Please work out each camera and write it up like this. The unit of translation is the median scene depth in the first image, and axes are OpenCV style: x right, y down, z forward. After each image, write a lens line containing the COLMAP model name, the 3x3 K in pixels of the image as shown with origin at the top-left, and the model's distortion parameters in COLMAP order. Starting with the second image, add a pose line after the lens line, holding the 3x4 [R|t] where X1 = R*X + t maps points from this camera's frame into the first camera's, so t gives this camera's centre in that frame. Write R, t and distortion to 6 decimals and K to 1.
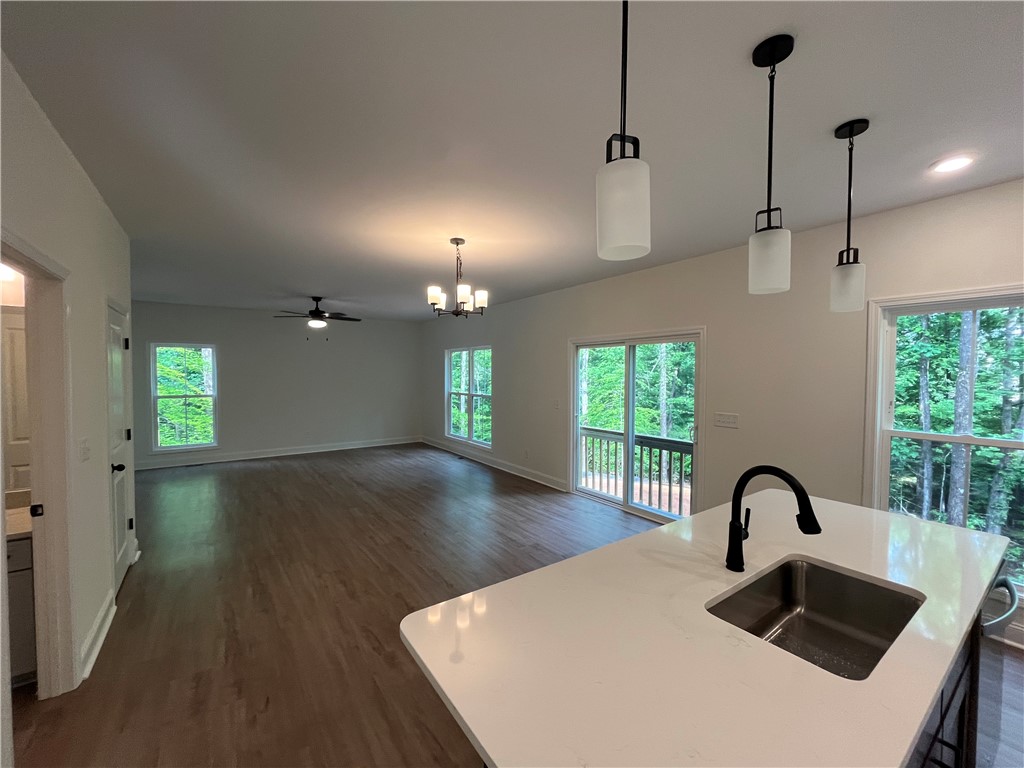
lens RADIAL K [[412.1, 0, 510.4], [0, 412.1, 385.0], [0, 0, 1]] dist [0.001050, -0.000046]
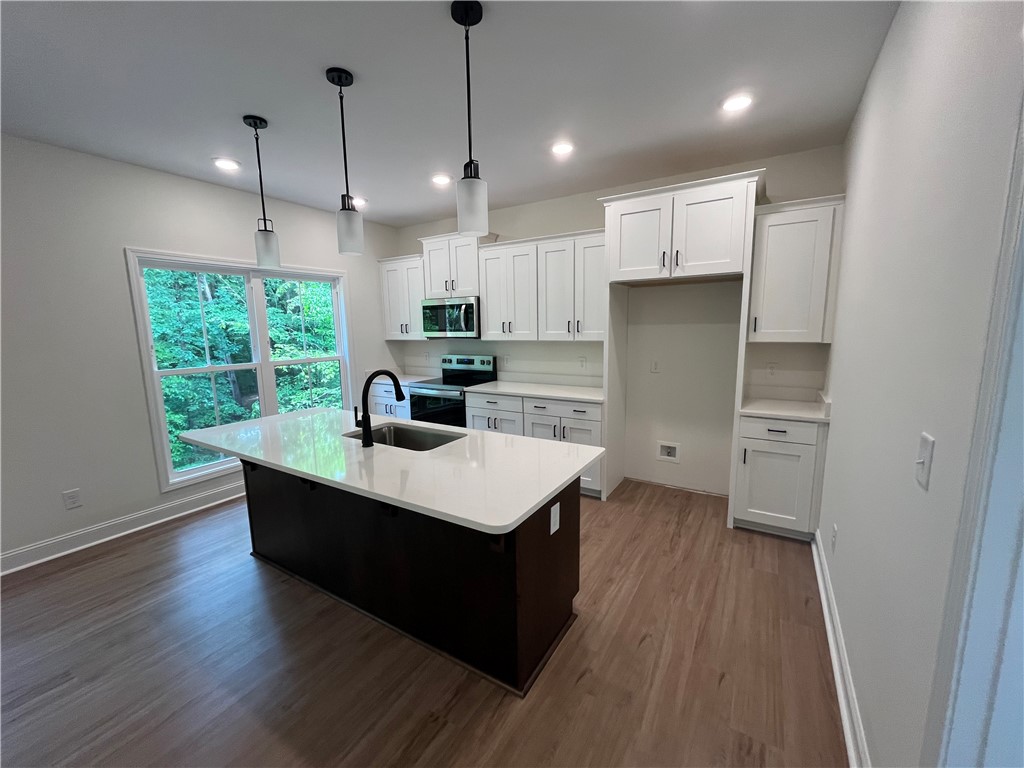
lens RADIAL K [[412.1, 0, 511.4], [0, 412.1, 384.7], [0, 0, 1]] dist [0.001050, -0.000046]
pose [[-0.386664, -0.125777, 0.913604, -0.556481], [0.049273, 0.986423, 0.156656, 0.018643], [-0.920904, 0.105589, -0.375217, 0.612643]]
